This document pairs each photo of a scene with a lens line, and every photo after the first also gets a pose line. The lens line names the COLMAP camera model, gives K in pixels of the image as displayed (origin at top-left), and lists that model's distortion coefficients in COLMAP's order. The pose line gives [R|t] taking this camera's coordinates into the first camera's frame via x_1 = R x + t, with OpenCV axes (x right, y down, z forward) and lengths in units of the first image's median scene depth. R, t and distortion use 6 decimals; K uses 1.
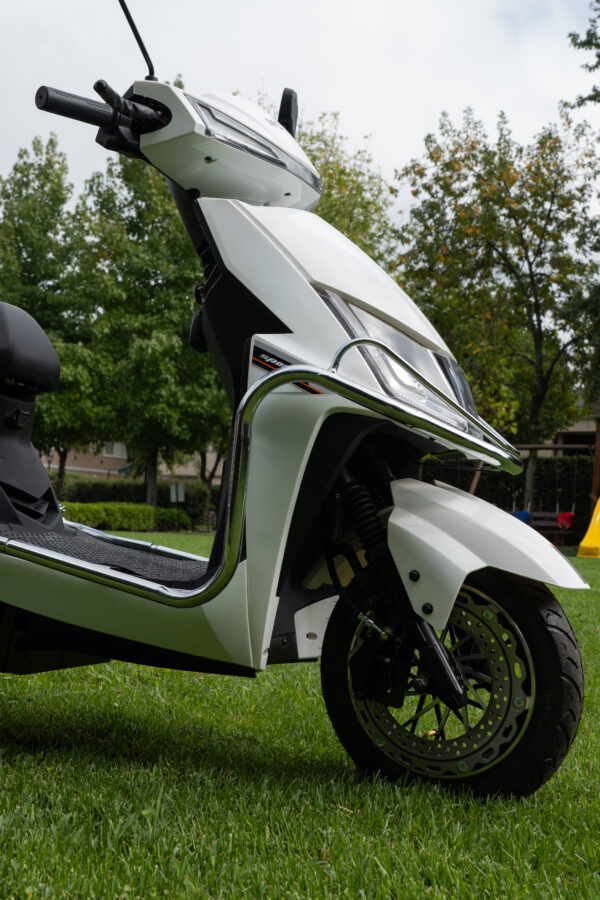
lens RADIAL K [[1005.6, 0, 302.6], [0, 1005.6, 447.8], [0, 0, 1]] dist [-0.003778, 0.000000]
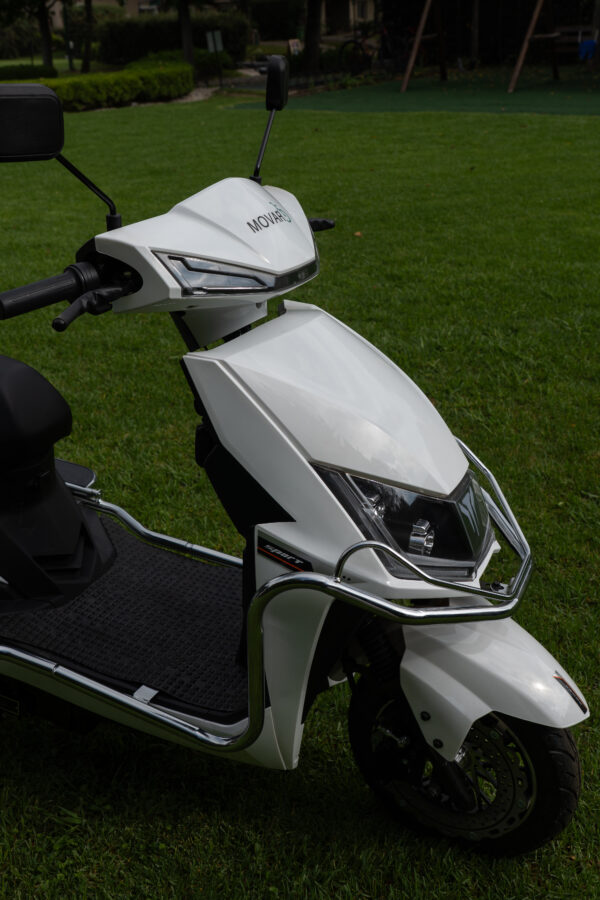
lens RADIAL K [[1005.6, 0, 299.4], [0, 1005.6, 449.7], [0, 0, 1]] dist [-0.003778, 0.000000]
pose [[0.995419, -0.058550, -0.075590, 0.072971], [0.085632, 0.897616, 0.432380, -0.604565], [0.042535, -0.436872, 0.898517, 0.139905]]
